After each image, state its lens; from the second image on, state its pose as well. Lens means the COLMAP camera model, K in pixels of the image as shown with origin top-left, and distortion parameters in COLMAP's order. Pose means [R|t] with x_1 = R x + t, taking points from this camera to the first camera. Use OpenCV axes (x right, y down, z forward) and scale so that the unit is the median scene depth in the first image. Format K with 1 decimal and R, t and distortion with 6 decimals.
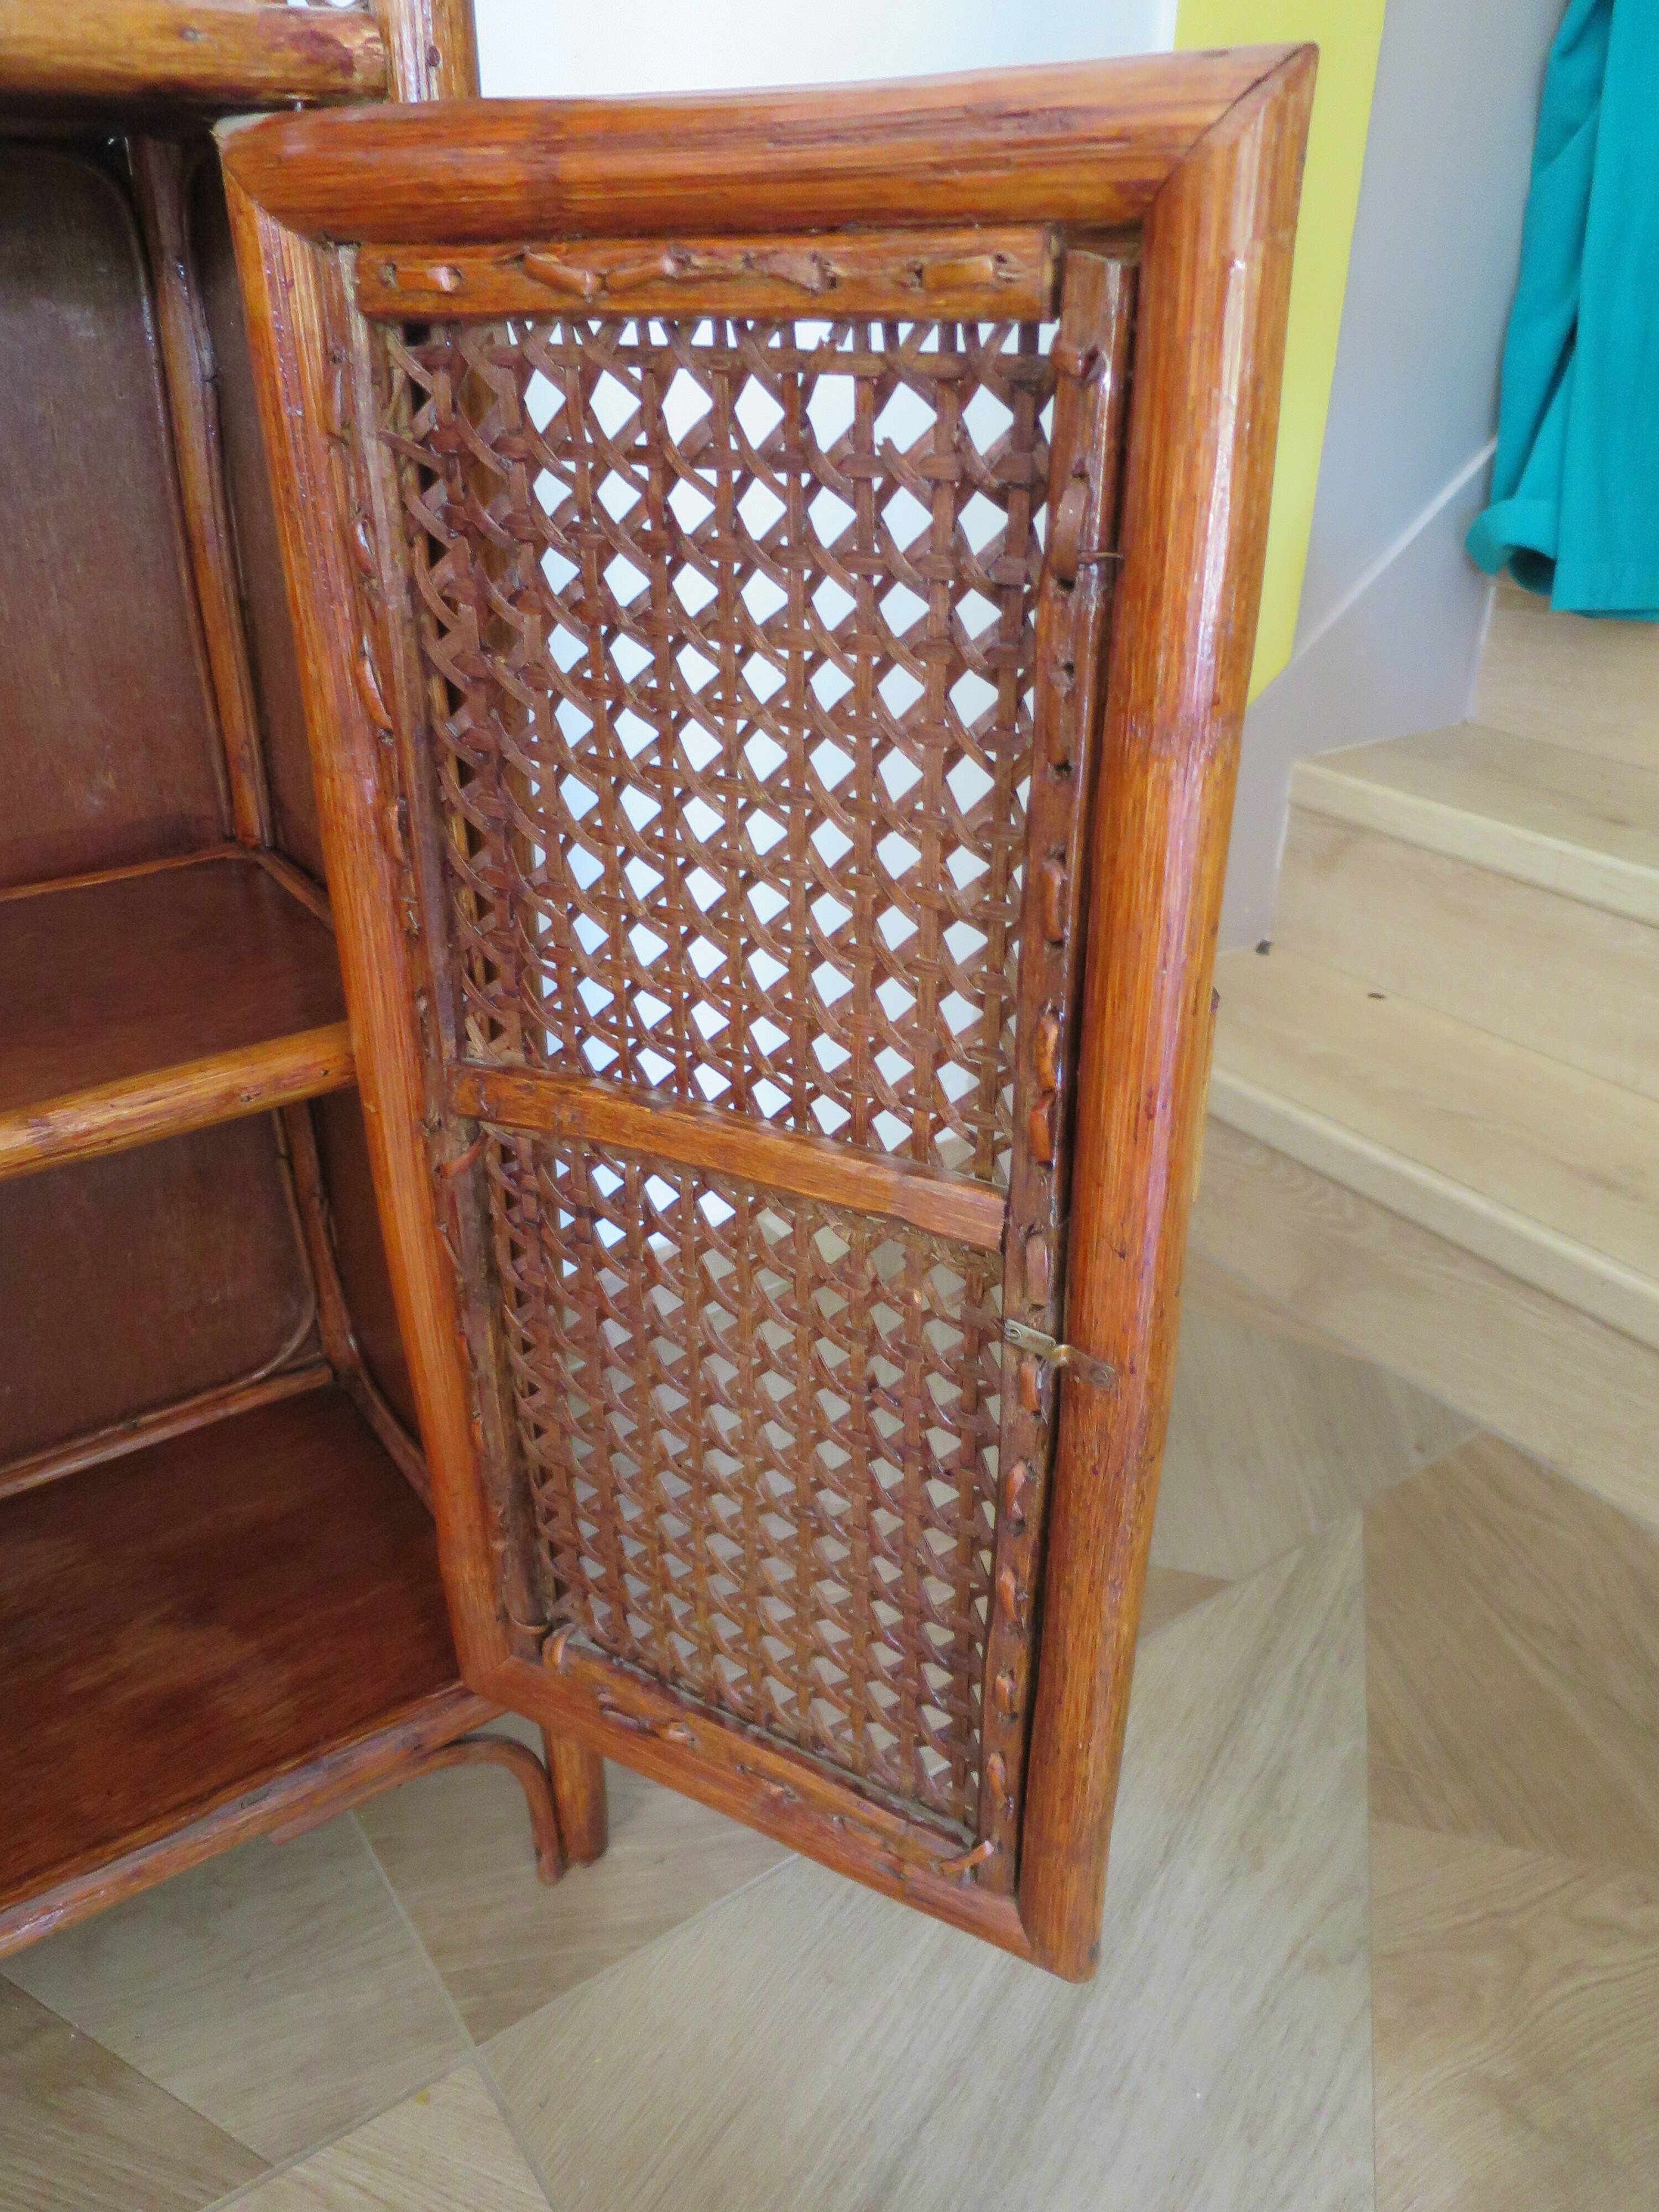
lens RADIAL K [[1596.4, 0, 823.6], [0, 1596.4, 1106.1], [0, 0, 1]] dist [-0.050121, 0.012671]
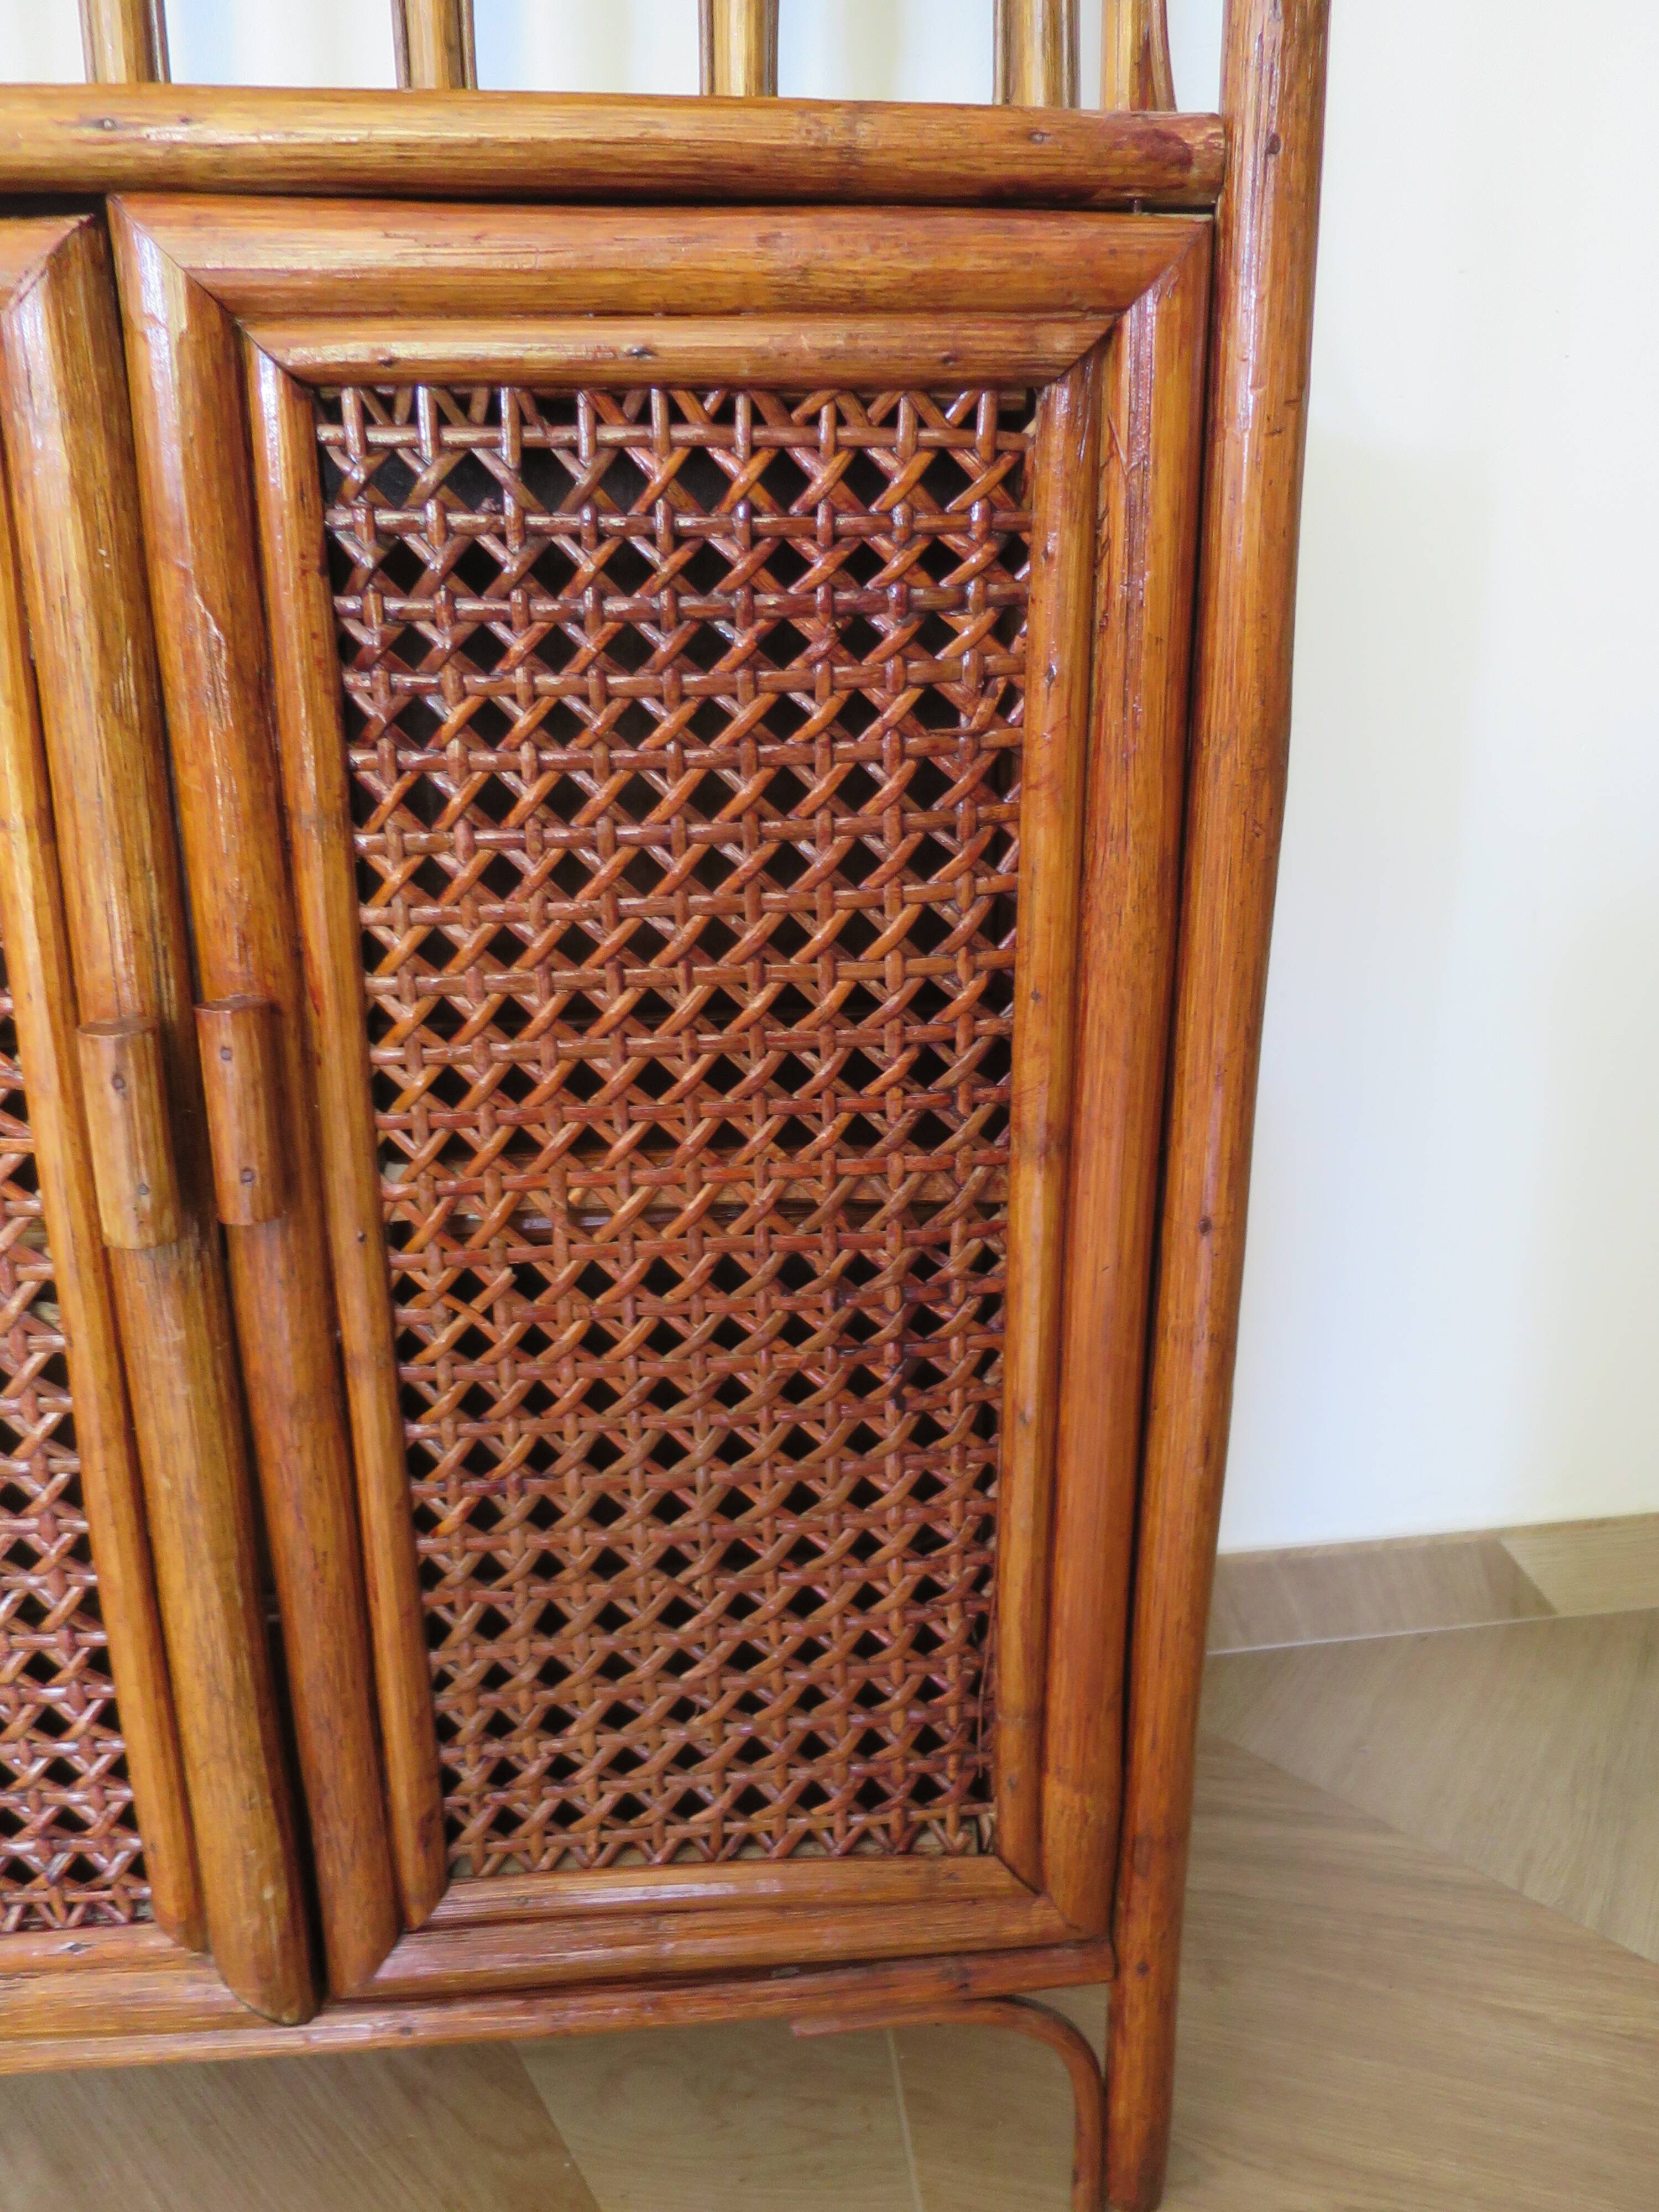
lens RADIAL K [[1593.8, 0, 836.3], [0, 1593.8, 1102.6], [0, 0, 1]] dist [-0.047846, 0.009611]
pose [[0.873684, 0.127777, -0.469415, 0.025664], [-0.215316, 0.966804, -0.137580, 0.056217], [0.436252, 0.221274, 0.872194, 0.082559]]
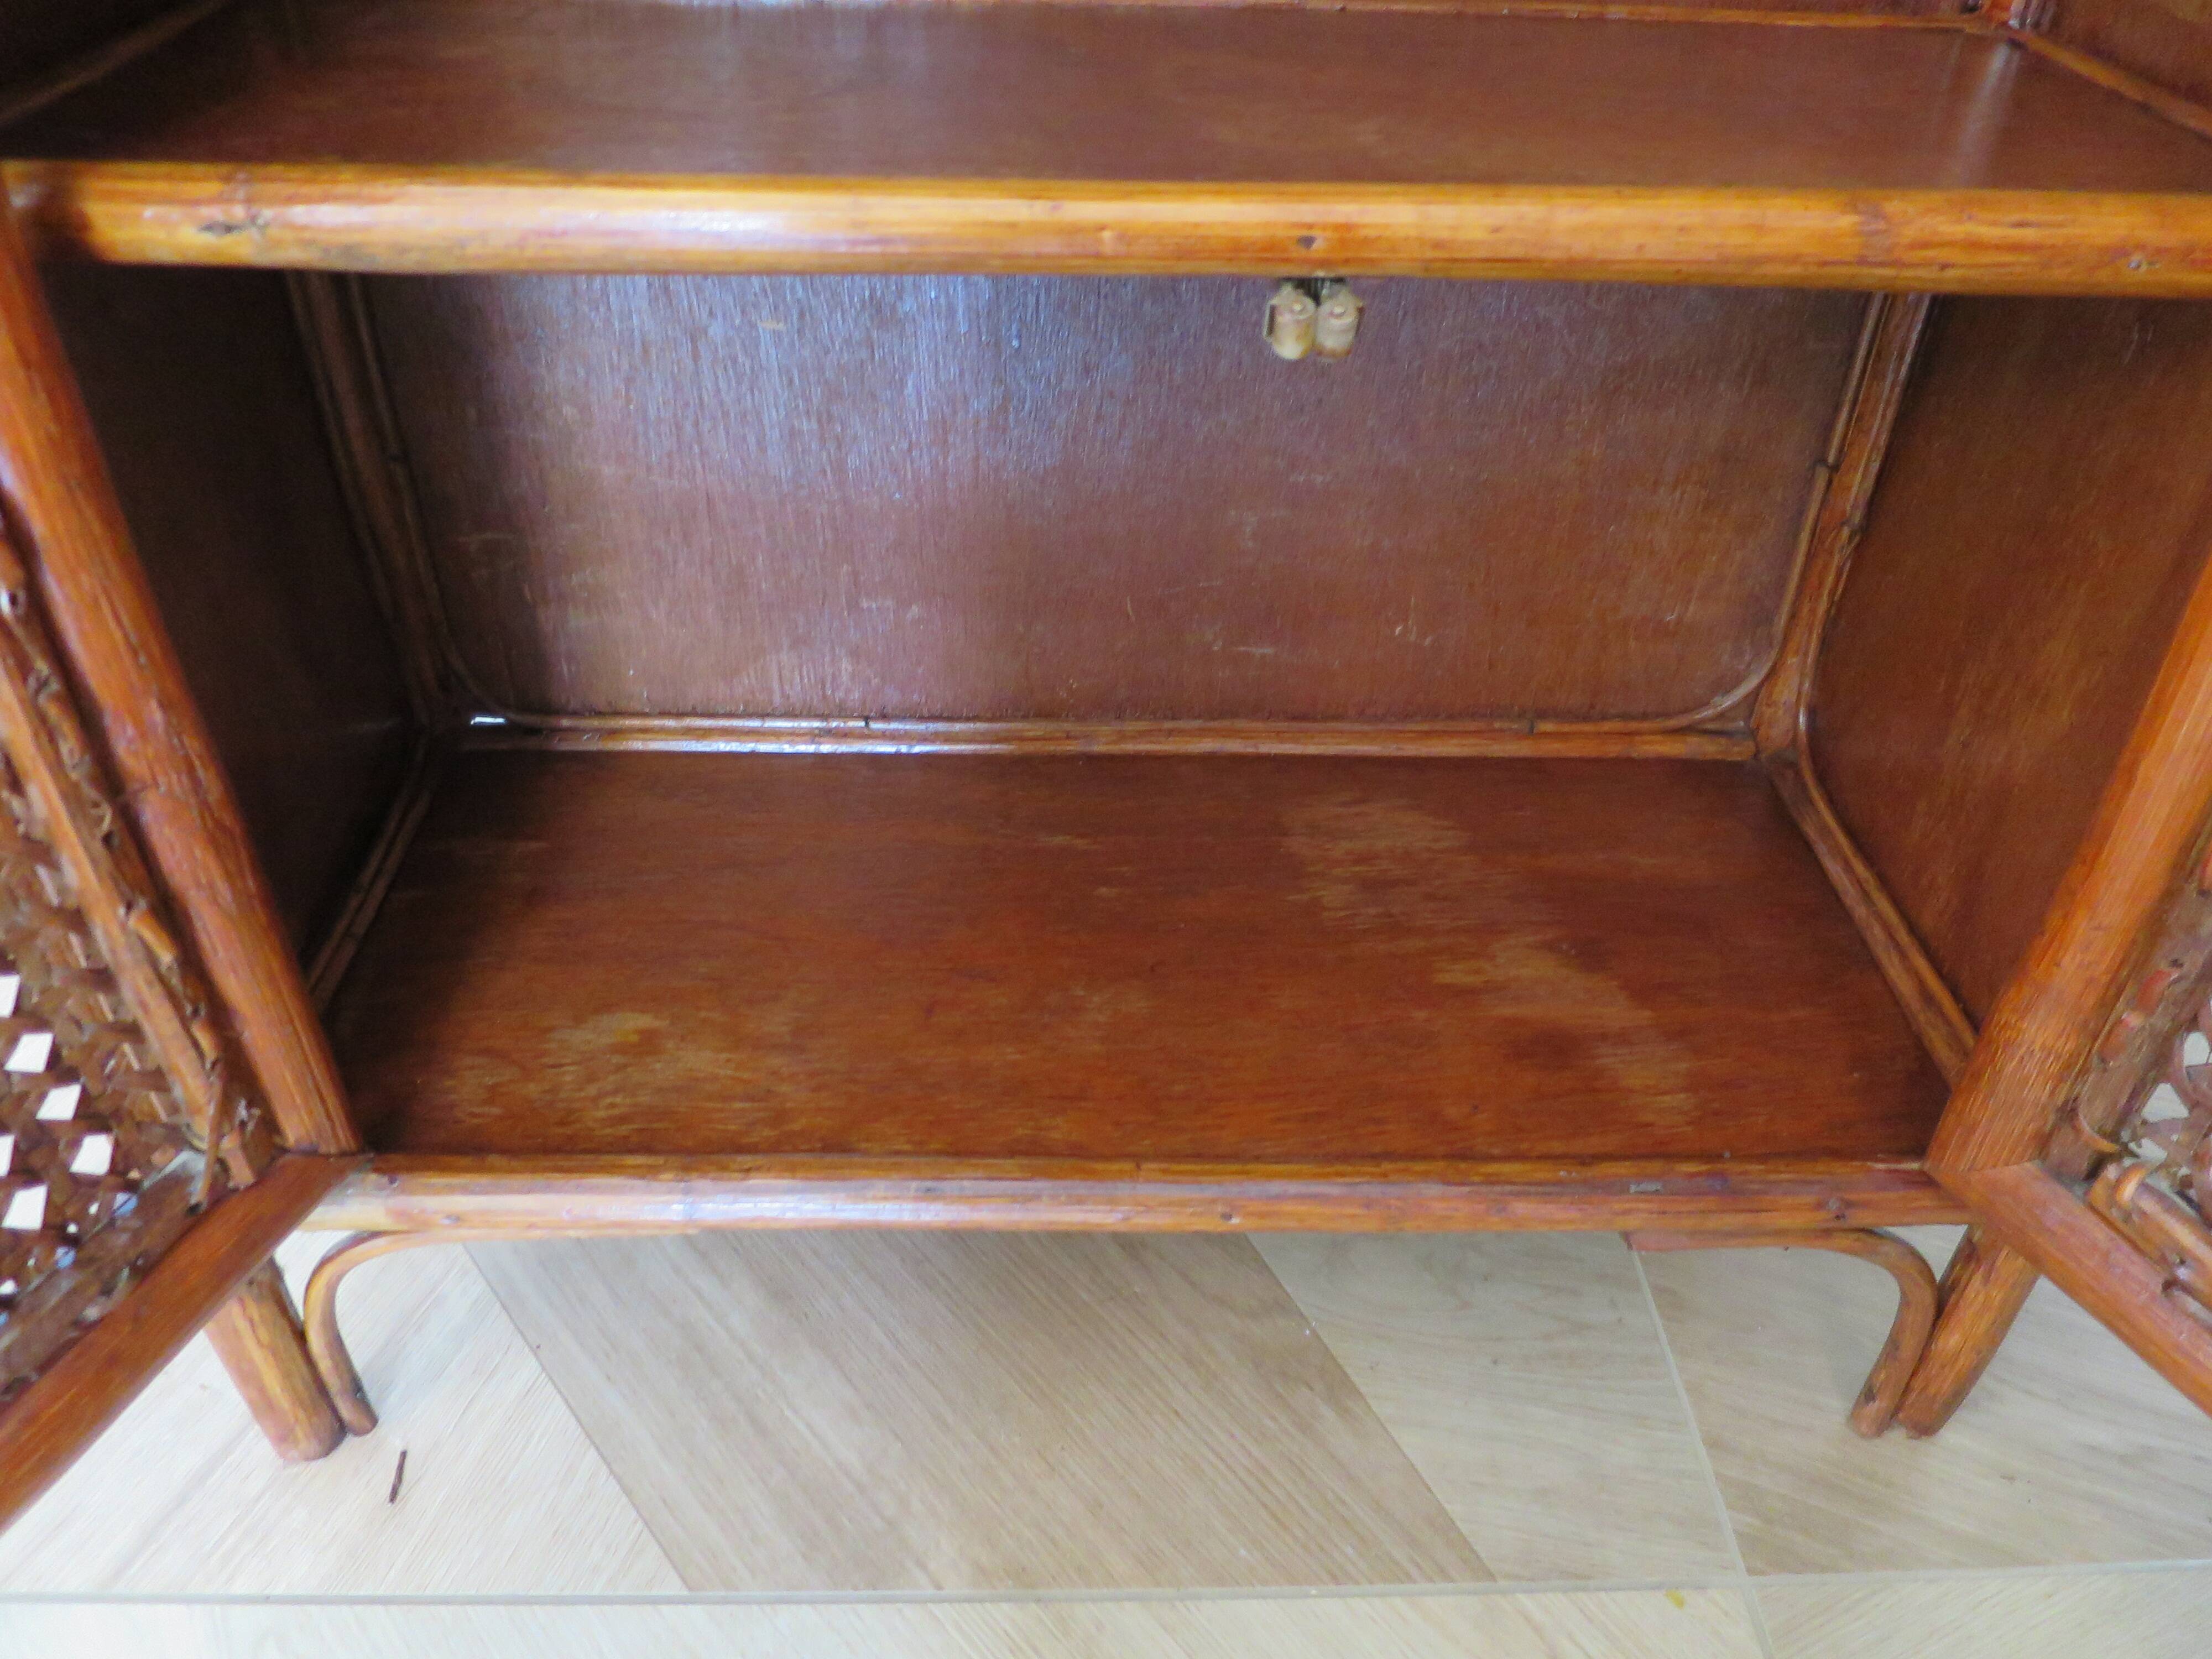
lens RADIAL K [[1596.4, 0, 1103.2], [0, 1596.4, 829.4], [0, 0, 1]] dist [-0.050121, 0.012671]
pose [[0.829885, 0.349001, -0.435304, -0.250210], [-0.279198, 0.935262, 0.217562, 0.139073], [0.483053, -0.059015, 0.873600, 0.136335]]
